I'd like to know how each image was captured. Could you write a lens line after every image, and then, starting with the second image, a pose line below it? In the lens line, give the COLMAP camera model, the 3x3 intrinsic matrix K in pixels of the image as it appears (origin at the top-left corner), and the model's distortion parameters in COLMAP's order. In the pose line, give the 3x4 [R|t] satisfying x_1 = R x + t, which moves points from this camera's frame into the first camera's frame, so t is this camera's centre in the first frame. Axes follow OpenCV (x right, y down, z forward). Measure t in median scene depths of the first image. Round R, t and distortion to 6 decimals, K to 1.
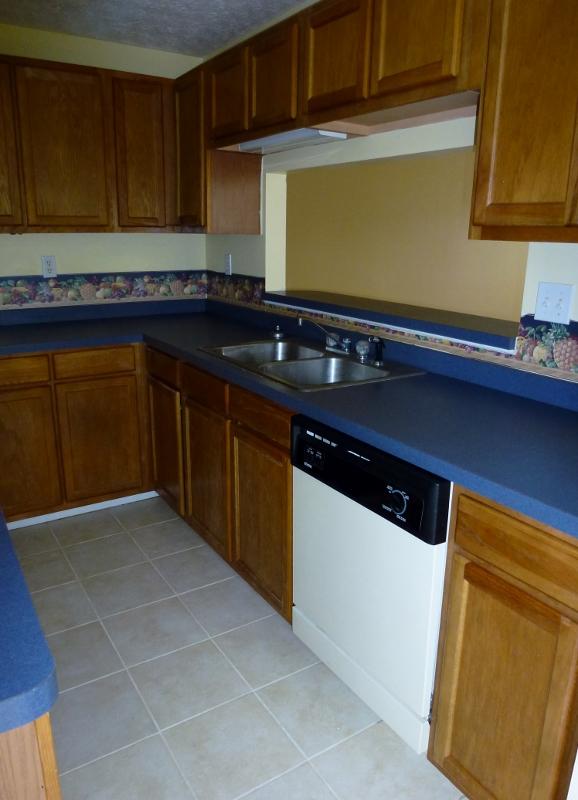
lens RADIAL K [[599.1, 0, 289.0], [0, 599.1, 400.0], [0, 0, 1]] dist [-0.046262, 0.001038]
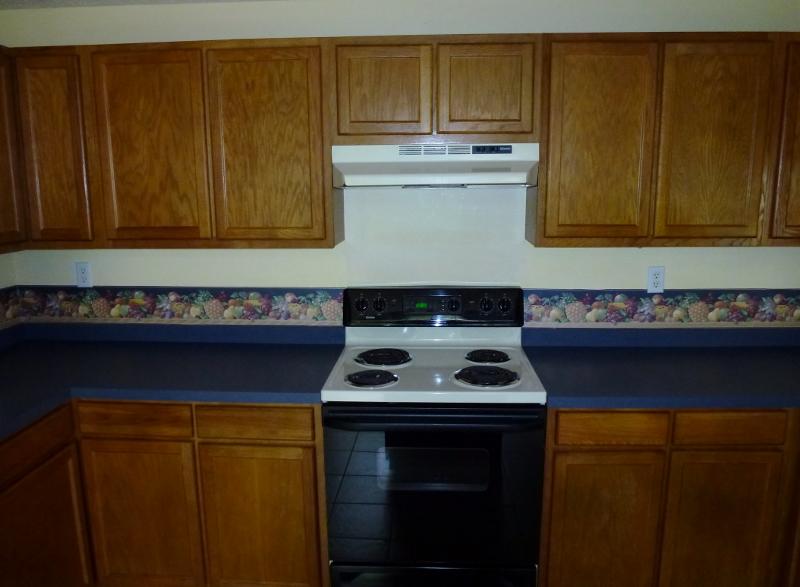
lens RADIAL K [[590.3, 0, 400.0], [0, 590.3, 293.5], [0, 0, 1]] dist [-0.045080, 0.002091]
pose [[0.813202, 0.087118, -0.575424, -0.266428], [-0.141097, 0.988747, -0.049707, -0.137366], [0.564619, 0.121613, 0.816343, 0.183459]]
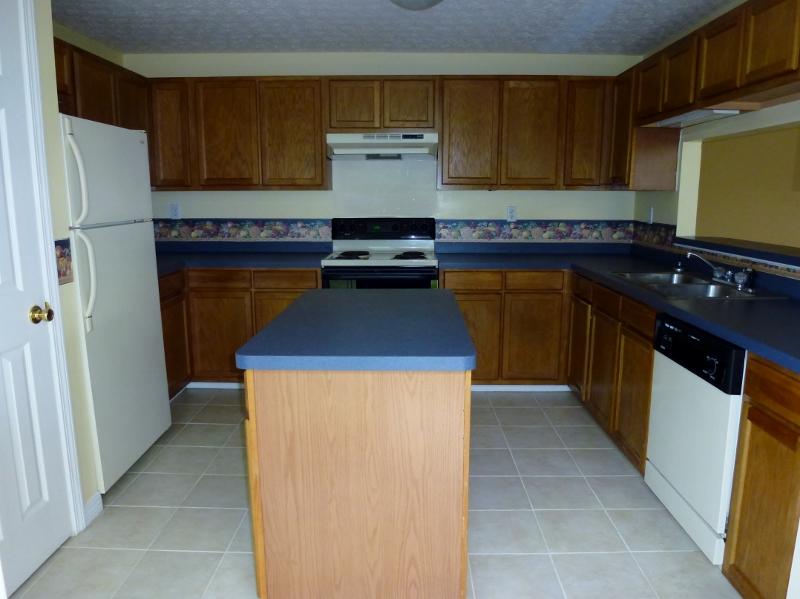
lens RADIAL K [[573.0, 0, 400.0], [0, 573.0, 299.5], [0, 0, 1]] dist [-0.048195, 0.000664]
pose [[0.834055, 0.087096, -0.544762, 0.149786], [-0.139915, 0.988569, -0.056165, 0.102749], [0.533644, 0.123065, 0.836708, -0.287851]]
